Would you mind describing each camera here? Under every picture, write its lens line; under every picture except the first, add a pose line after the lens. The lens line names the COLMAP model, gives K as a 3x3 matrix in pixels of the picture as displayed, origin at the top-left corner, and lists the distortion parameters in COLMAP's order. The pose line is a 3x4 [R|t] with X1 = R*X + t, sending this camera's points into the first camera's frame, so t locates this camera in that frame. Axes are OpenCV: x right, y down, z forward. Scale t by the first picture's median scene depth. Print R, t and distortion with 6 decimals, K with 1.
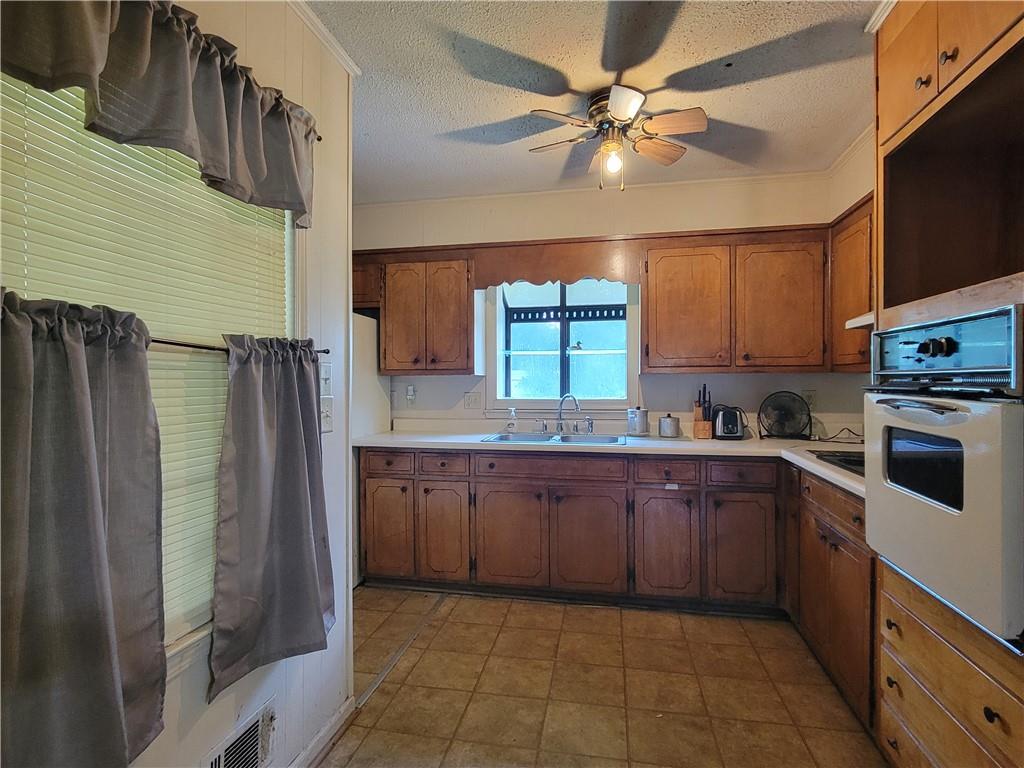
lens RADIAL K [[548.4, 0, 508.7], [0, 548.4, 386.6], [0, 0, 1]] dist [0.004804, 0.000407]
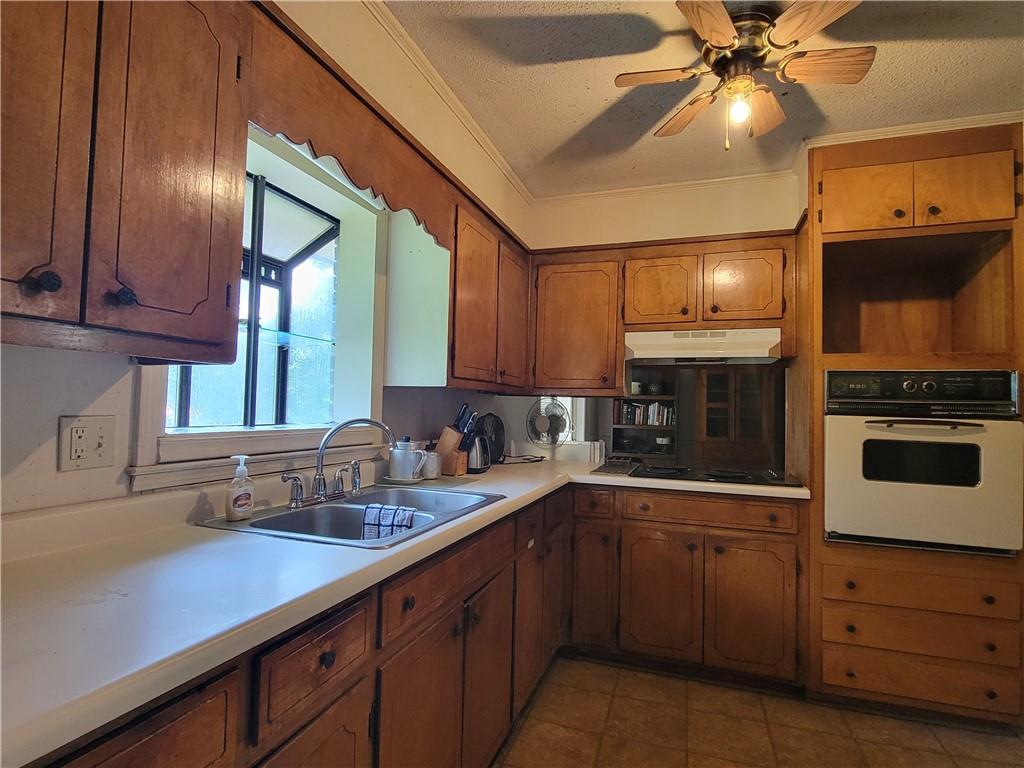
lens RADIAL K [[548.4, 0, 508.7], [0, 548.4, 386.6], [0, 0, 1]] dist [0.004804, 0.000407]
pose [[0.132763, 0.046552, 0.990054, -0.409915], [-0.011598, 0.998901, -0.045413, 0.005945], [-0.991080, -0.005453, 0.133157, 0.860992]]
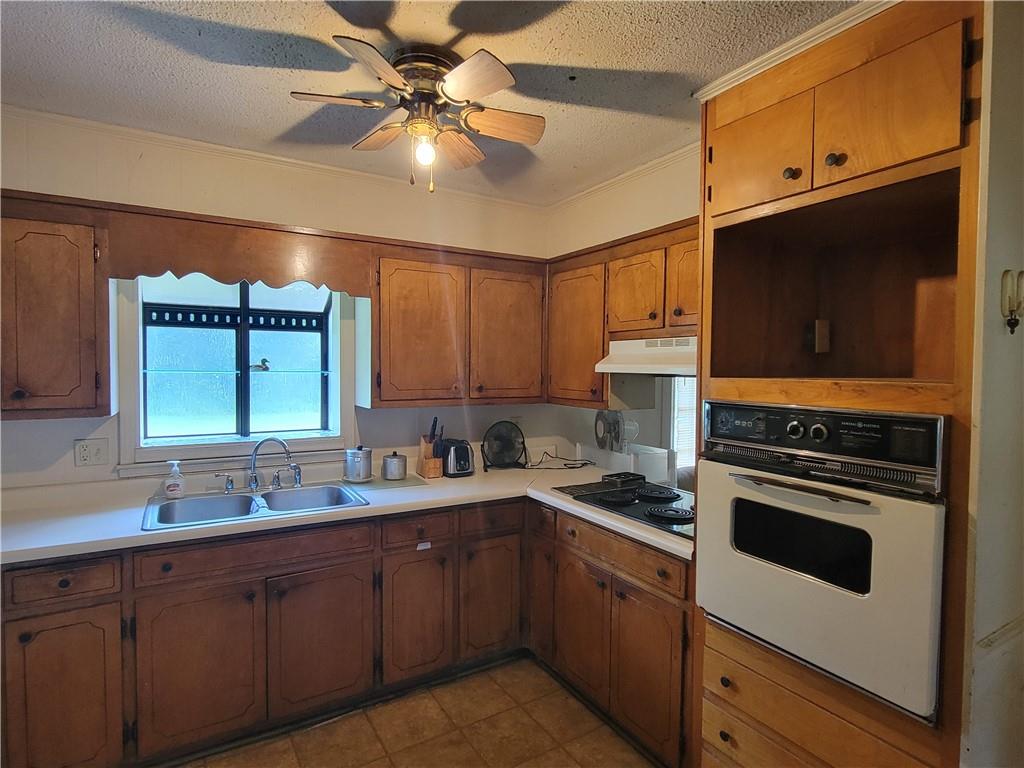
lens RADIAL K [[548.4, 0, 508.7], [0, 548.4, 386.6], [0, 0, 1]] dist [0.004804, 0.000407]
pose [[0.740514, -0.013712, 0.671901, -0.159218], [-0.005158, 0.999646, 0.026085, -0.080522], [-0.672022, -0.022782, 0.740181, 0.266756]]
